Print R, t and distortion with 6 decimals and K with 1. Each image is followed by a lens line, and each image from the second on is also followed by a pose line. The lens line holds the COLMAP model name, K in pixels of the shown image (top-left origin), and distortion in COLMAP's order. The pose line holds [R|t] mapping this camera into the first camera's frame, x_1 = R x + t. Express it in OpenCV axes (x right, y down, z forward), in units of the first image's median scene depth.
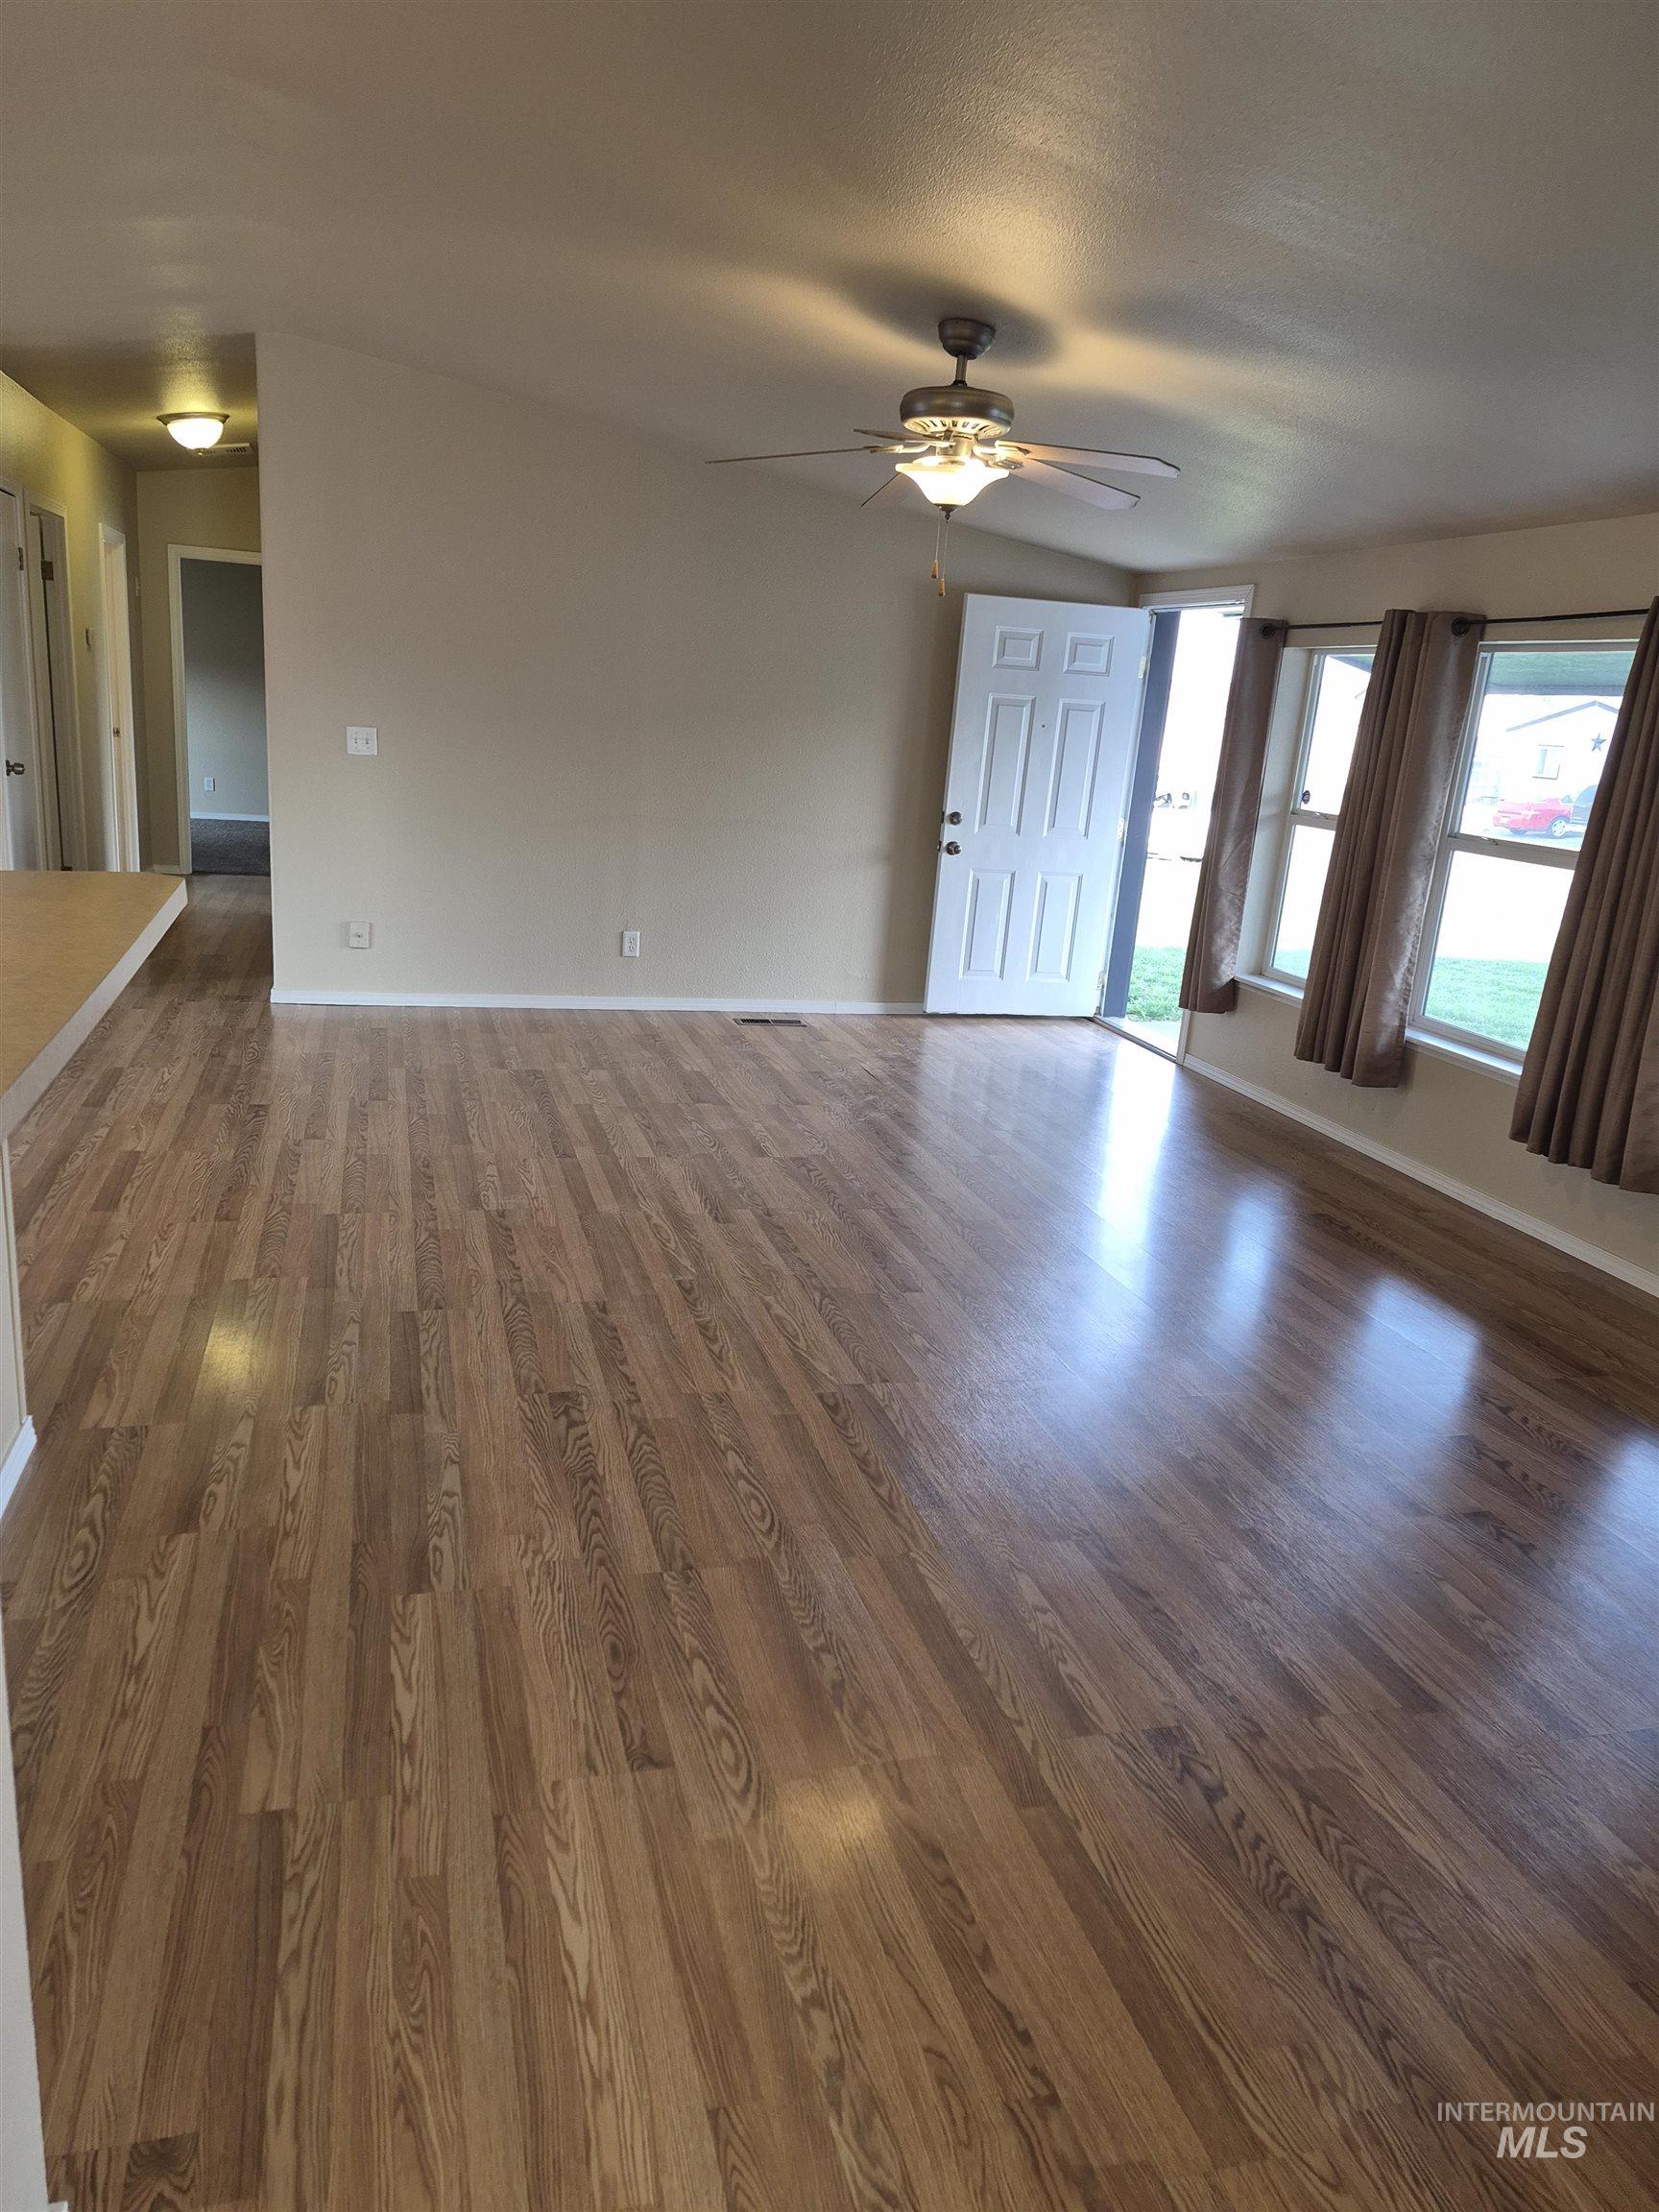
lens RADIAL K [[1542.6, 0, 807.5], [0, 1542.6, 1108.1], [0, 0, 1]] dist [0.057606, -0.004639]
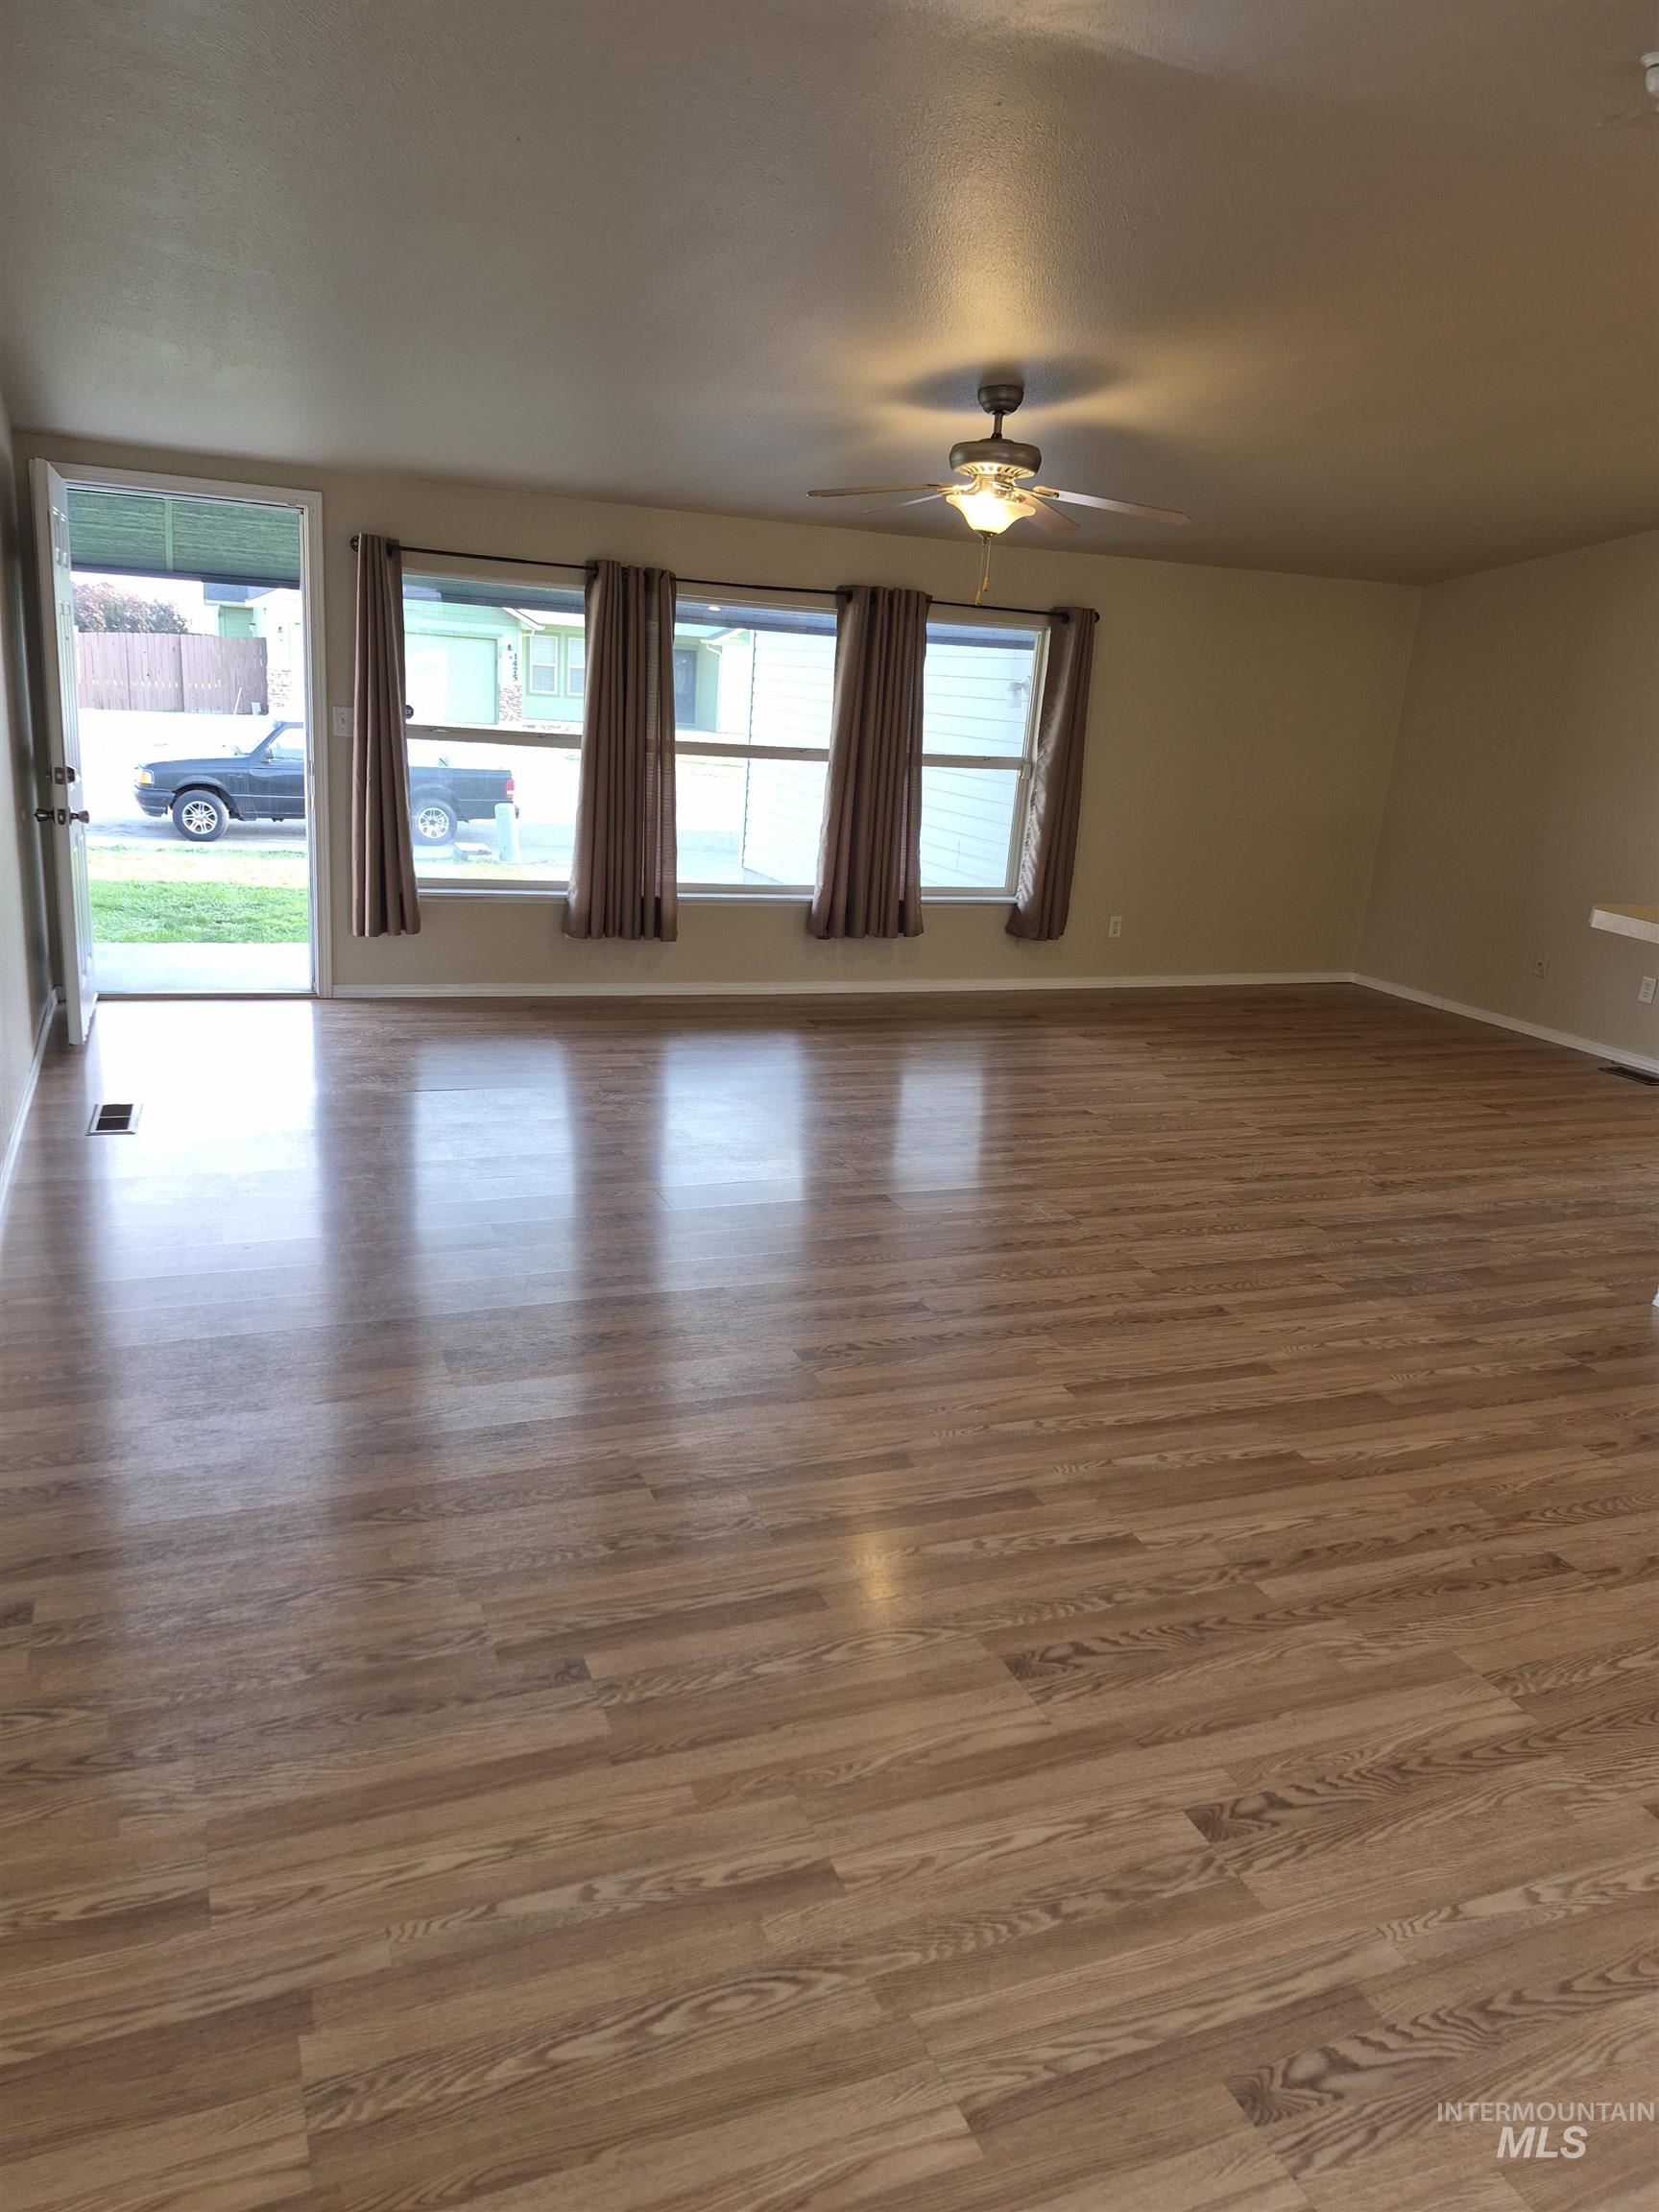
lens RADIAL K [[1517.3, 0, 829.5], [0, 1517.3, 1106.0], [0, 0, 1]] dist [-0.002552, -0.000112]
pose [[-0.109274, -0.347295, 0.931368, -1.171460], [0.183031, 0.913927, 0.362266, -0.423371], [-0.977015, 0.210055, -0.036303, 1.247393]]
